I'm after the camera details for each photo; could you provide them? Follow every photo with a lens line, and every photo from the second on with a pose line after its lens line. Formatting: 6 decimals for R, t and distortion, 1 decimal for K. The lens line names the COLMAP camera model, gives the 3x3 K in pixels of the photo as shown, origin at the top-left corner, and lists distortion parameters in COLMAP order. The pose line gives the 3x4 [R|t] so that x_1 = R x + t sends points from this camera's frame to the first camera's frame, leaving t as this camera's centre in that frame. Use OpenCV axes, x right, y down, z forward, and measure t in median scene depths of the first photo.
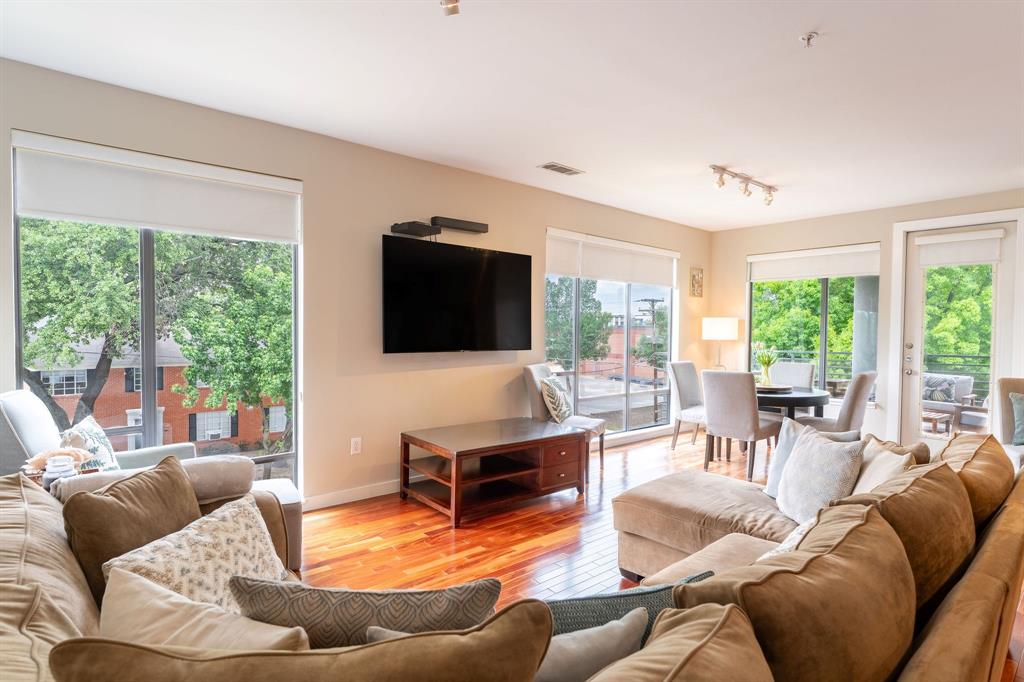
lens RADIAL K [[538.5, 0, 516.9], [0, 538.5, 340.7], [0, 0, 1]] dist [0.001310, 0.000676]
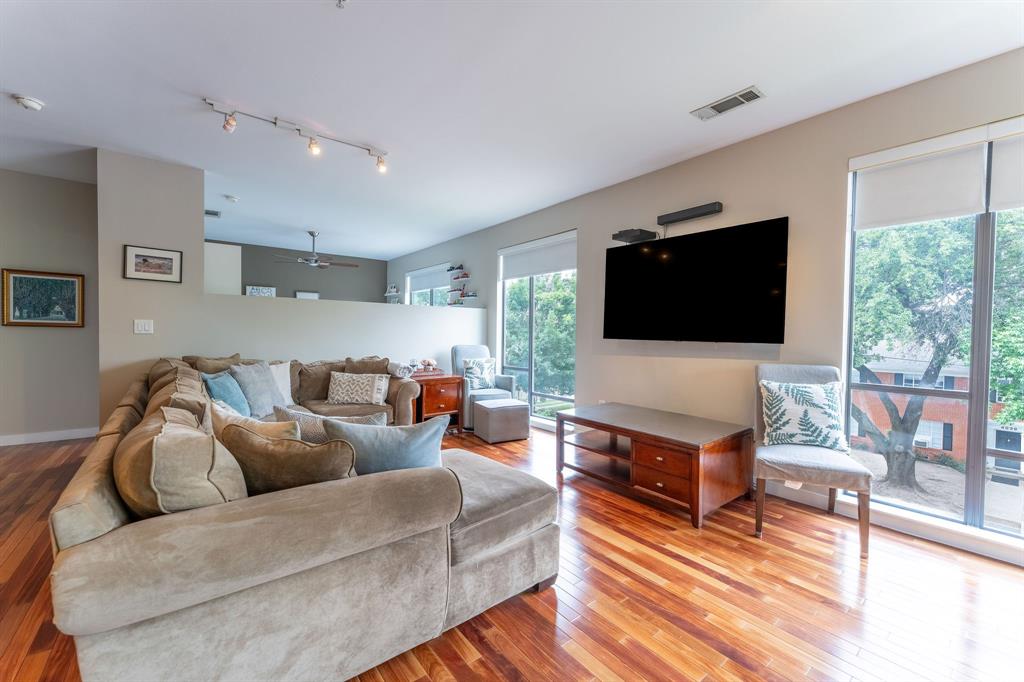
lens RADIAL K [[409.0, 0, 512.0], [0, 409.0, 341.0], [0, 0, 1]] dist [-0.002171, 0.000180]
pose [[-0.049728, 0.008880, -0.998723, 0.598296], [-0.037077, 0.999255, 0.010731, 0.021283], [0.998074, 0.037564, -0.049361, 0.644998]]
